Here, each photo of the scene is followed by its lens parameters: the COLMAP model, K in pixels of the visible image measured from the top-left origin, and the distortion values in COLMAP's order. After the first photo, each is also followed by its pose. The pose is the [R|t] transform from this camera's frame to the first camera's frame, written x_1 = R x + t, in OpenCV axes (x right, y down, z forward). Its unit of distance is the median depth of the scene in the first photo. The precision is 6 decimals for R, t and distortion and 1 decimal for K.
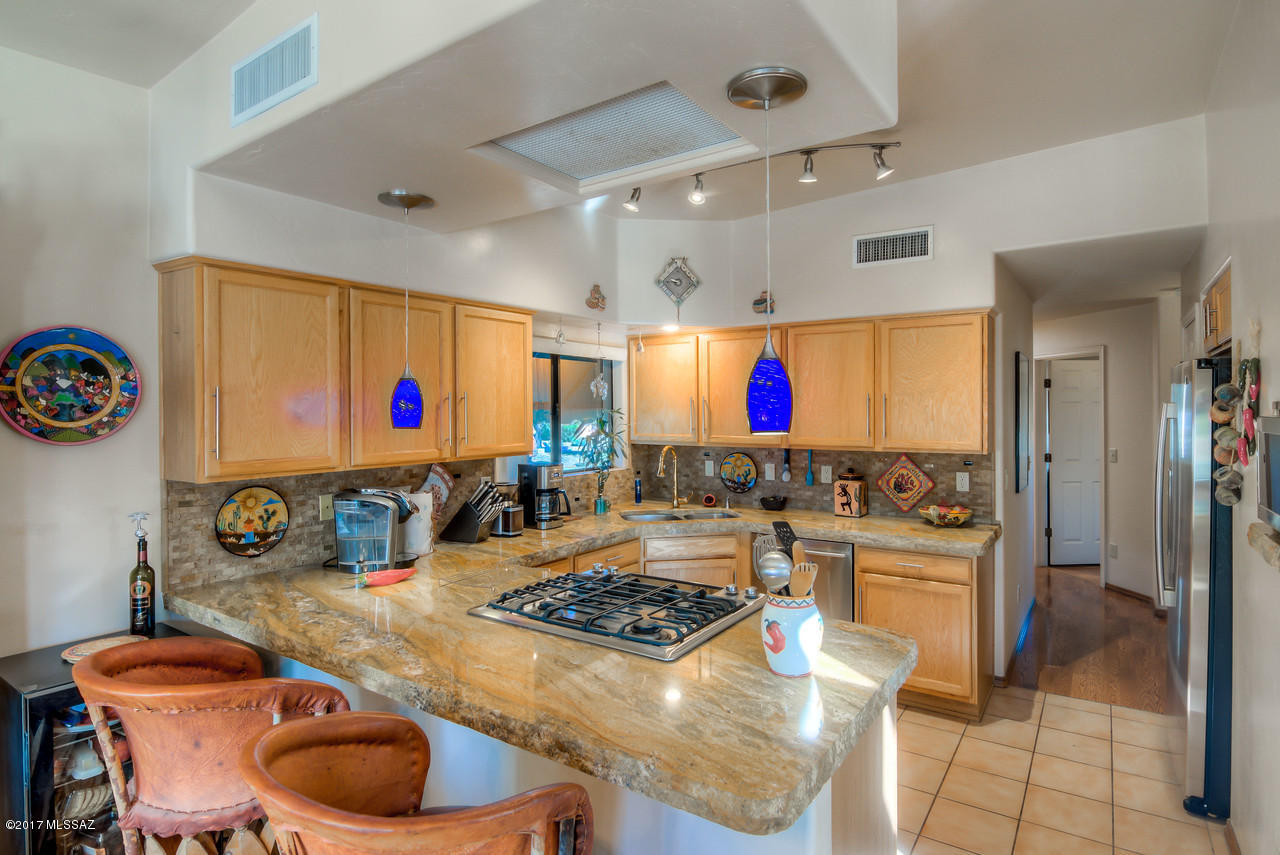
lens RADIAL K [[654.9, 0, 673.7], [0, 654.9, 411.1], [0, 0, 1]] dist [0.017214, -0.027117]
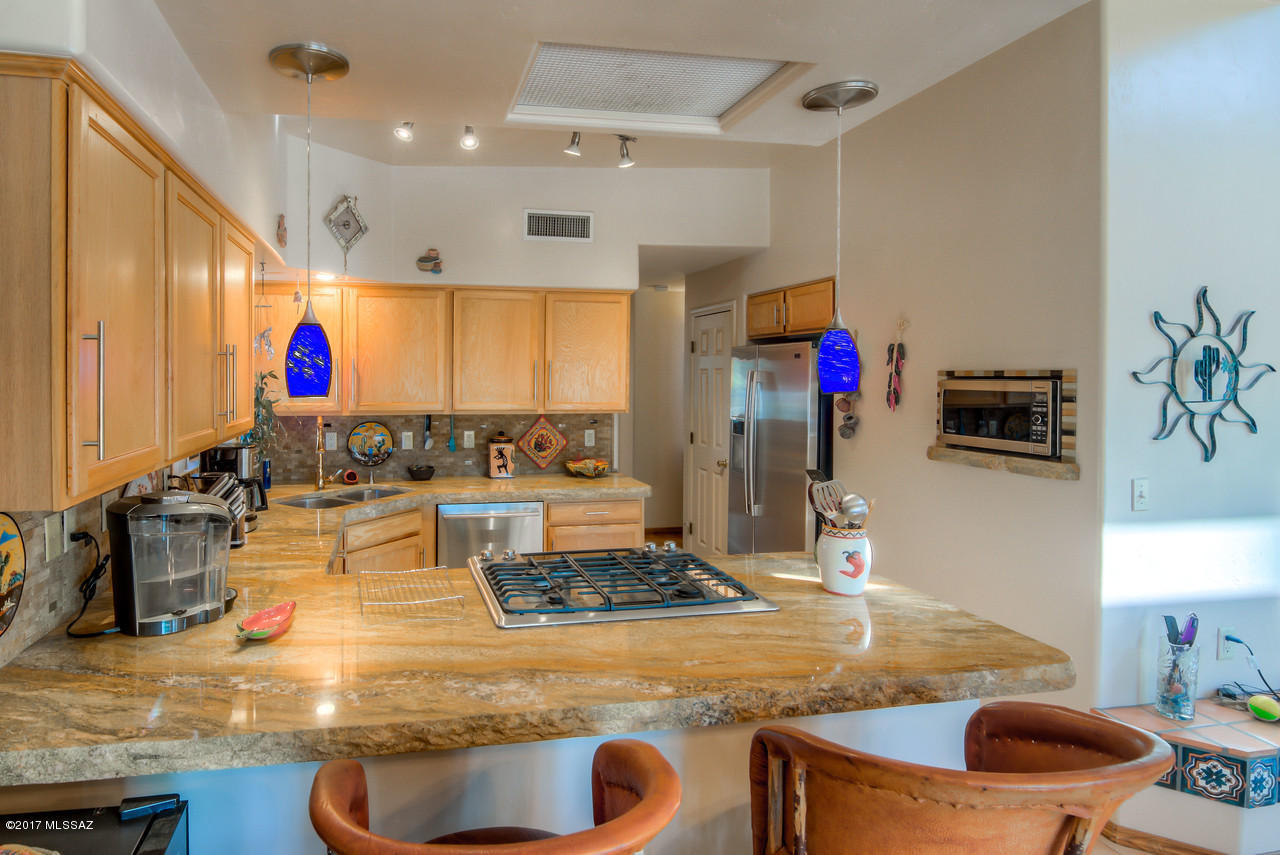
lens RADIAL K [[676.4, 0, 510.4], [0, 676.4, 386.9], [0, 0, 1]] dist [-0.002693, -0.001154]
pose [[0.735519, -0.004872, 0.677487, -0.502469], [-0.003734, 0.999930, 0.011245, 0.005457], [-0.677494, -0.010800, 0.735449, 0.234471]]
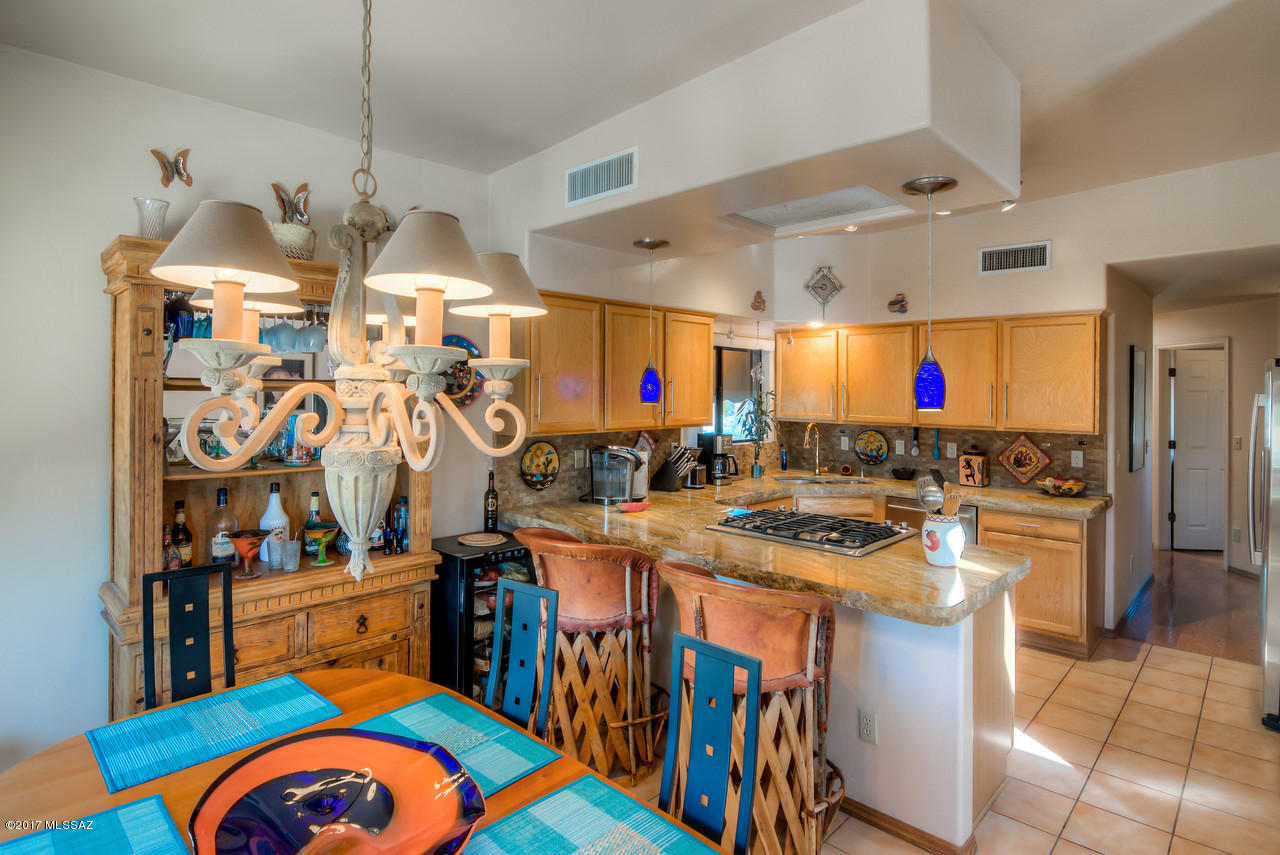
lens RADIAL K [[667.1, 0, 660.6], [0, 667.1, 384.6], [0, 0, 1]] dist [-0.001476, -0.011333]
pose [[0.986815, 0.013314, -0.161302, -0.103194], [-0.015173, 0.999832, -0.010298, 0.000205], [0.161138, 0.012610, 0.986851, -0.296542]]
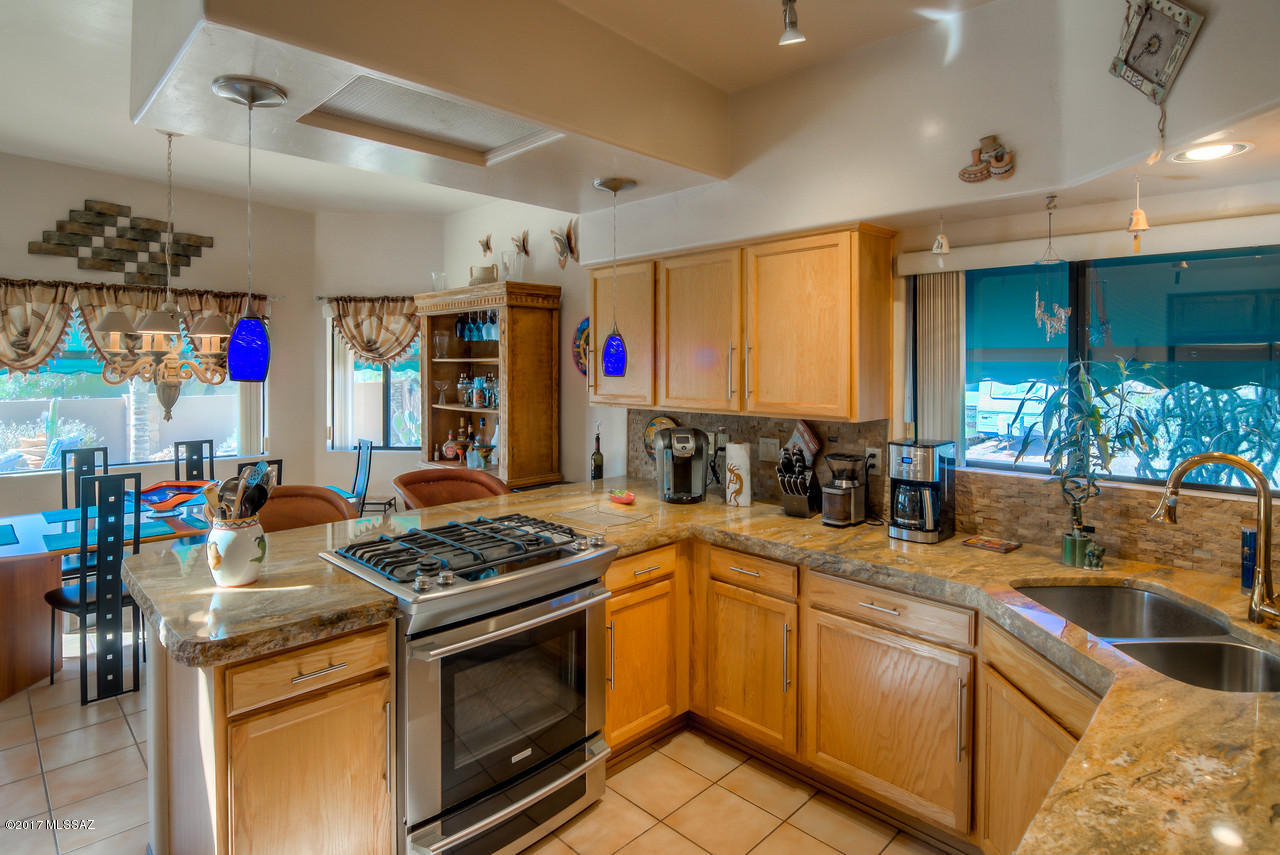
lens RADIAL K [[671.6, 0, 638.6], [0, 671.6, 373.8], [0, 0, 1]] dist [-0.034493, -0.001358]
pose [[-0.194142, 0.018409, -0.980801, 0.536309], [-0.001875, 0.999815, 0.019137, -0.000531], [0.980972, 0.005554, -0.194071, 0.879740]]
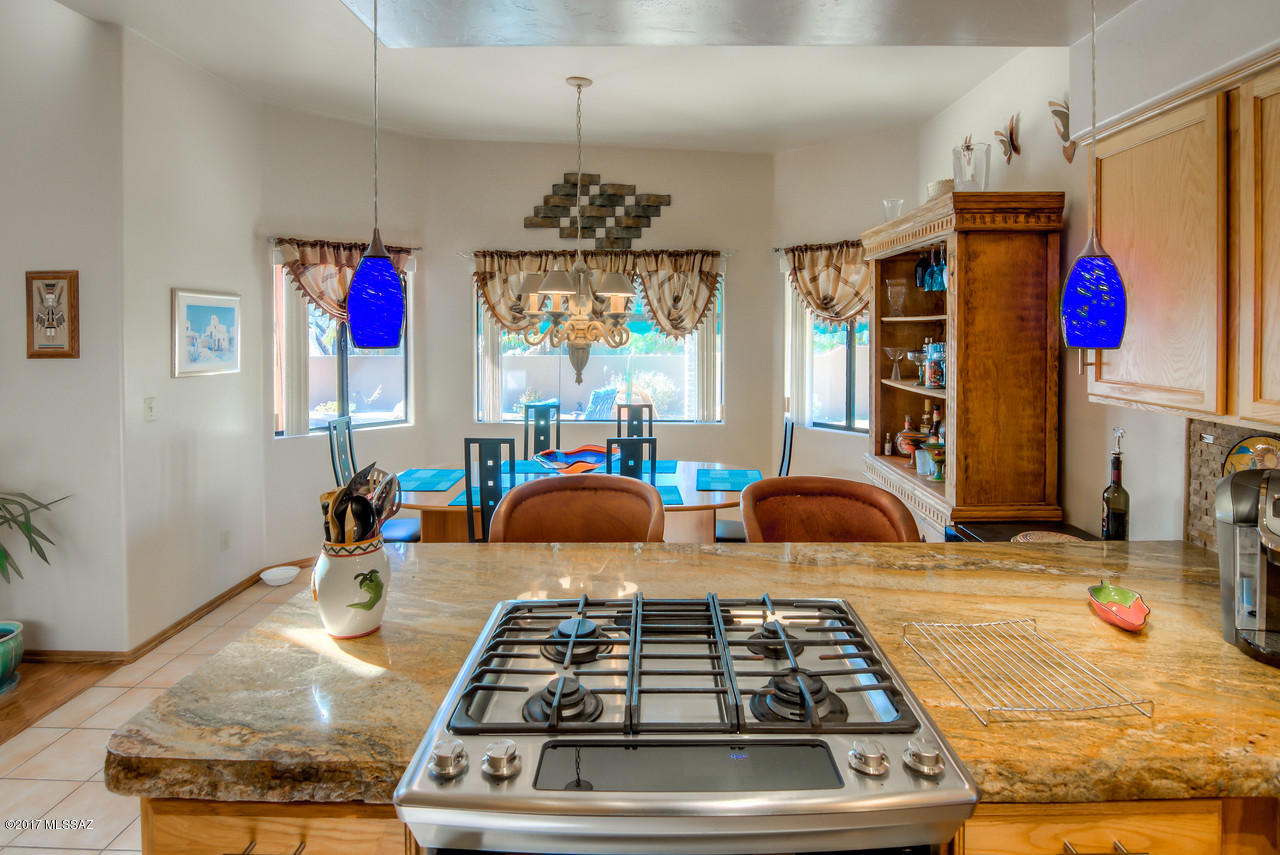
lens RADIAL K [[679.9, 0, 649.7], [0, 679.9, 336.3], [0, 0, 1]] dist [0.004463, -0.021448]
pose [[-0.841774, 0.013910, -0.539651, 0.151103], [0.005153, 0.999829, 0.017734, 0.004045], [0.539806, 0.012147, -0.841702, 0.878172]]
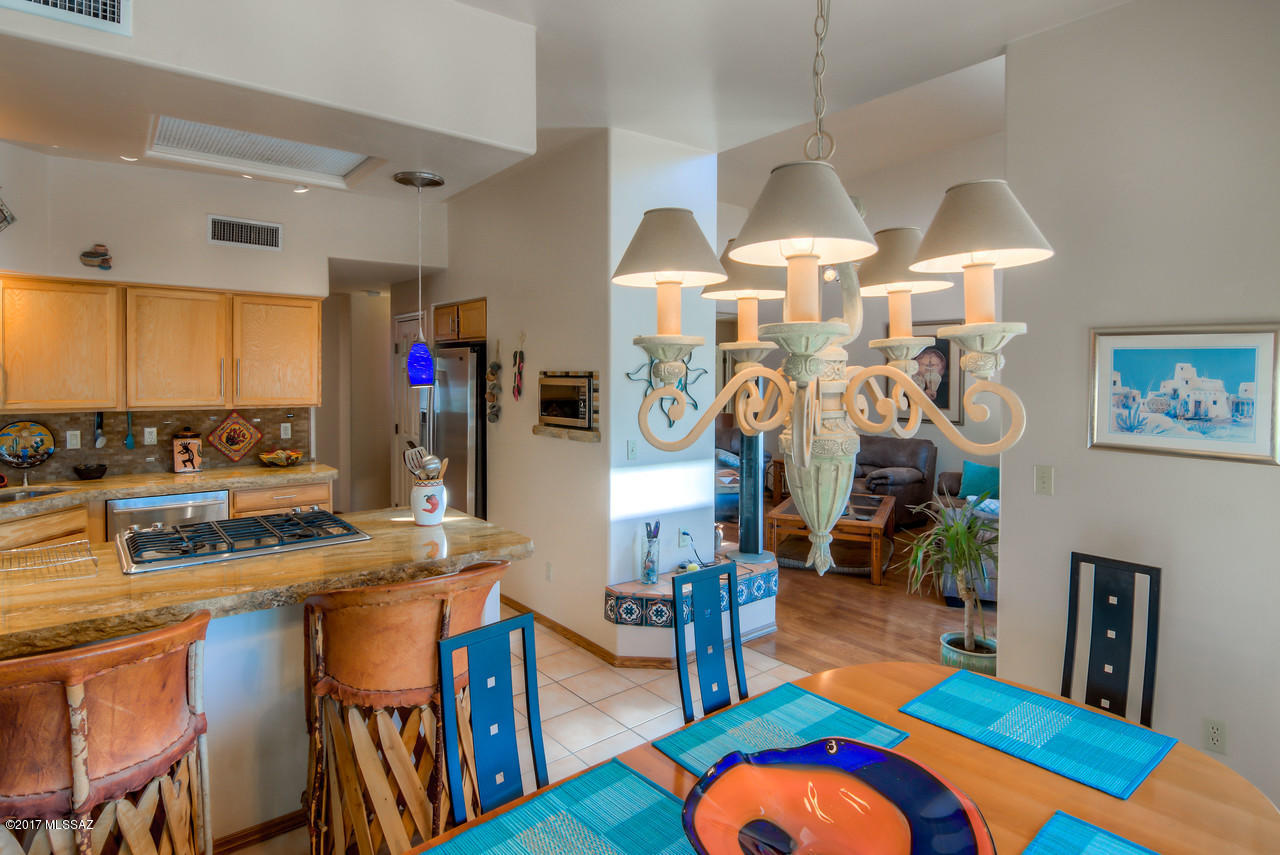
lens RADIAL K [[666.7, 0, 620.9], [0, 666.7, 393.9], [0, 0, 1]] dist [-0.003485, -0.011004]
pose [[0.319098, -0.018735, 0.947536, -0.598343], [-0.006136, 0.999743, 0.021834, 0.005949], [-0.947702, -0.012781, 0.318901, -0.011884]]
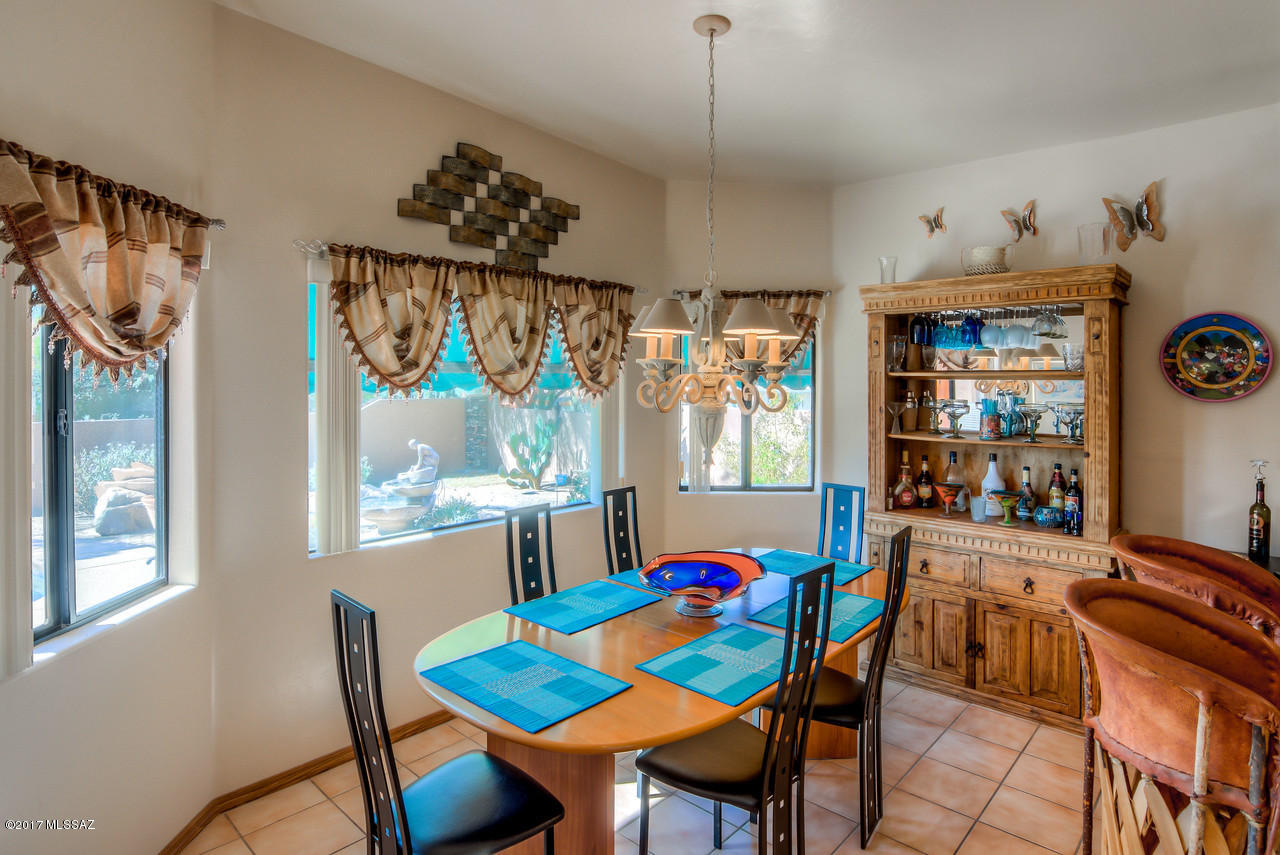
lens RADIAL K [[700.8, 0, 633.7], [0, 700.8, 380.3], [0, 0, 1]] dist [-0.000810, -0.000345]
pose [[-0.159380, 0.009280, -0.987174, 0.401683], [-0.002389, 0.999949, 0.009786, -0.001904], [0.987214, 0.003918, -0.159350, 0.033384]]
